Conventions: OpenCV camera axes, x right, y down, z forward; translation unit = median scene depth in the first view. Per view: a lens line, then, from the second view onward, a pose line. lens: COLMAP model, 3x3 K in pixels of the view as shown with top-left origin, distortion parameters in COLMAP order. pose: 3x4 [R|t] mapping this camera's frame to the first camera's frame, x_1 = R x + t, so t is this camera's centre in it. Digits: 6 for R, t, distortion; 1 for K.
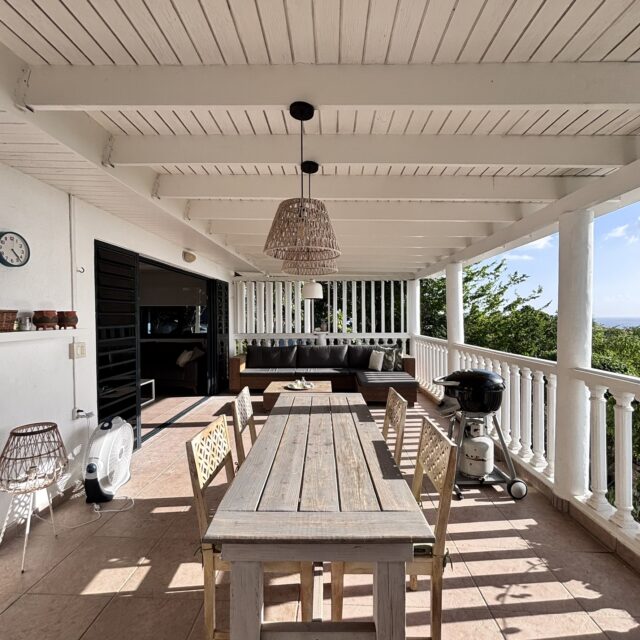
lens RADIAL K [[344.0, 0, 315.3], [0, 344.0, 317.7], [0, 0, 1]] dist [0.001513, 0.002202]
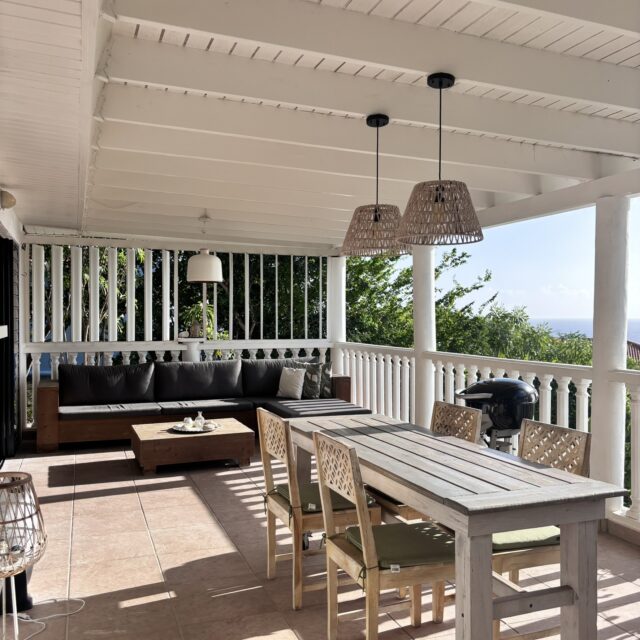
lens RADIAL K [[641.8, 0, 321.0], [0, 641.8, 322.8], [0, 0, 1]] dist [0.058832, 0.000000]
pose [[0.924037, 0.003212, 0.382290, -0.226927], [-0.006904, 0.999942, 0.008286, 0.004662], [-0.382241, -0.010295, 0.924005, -0.105665]]
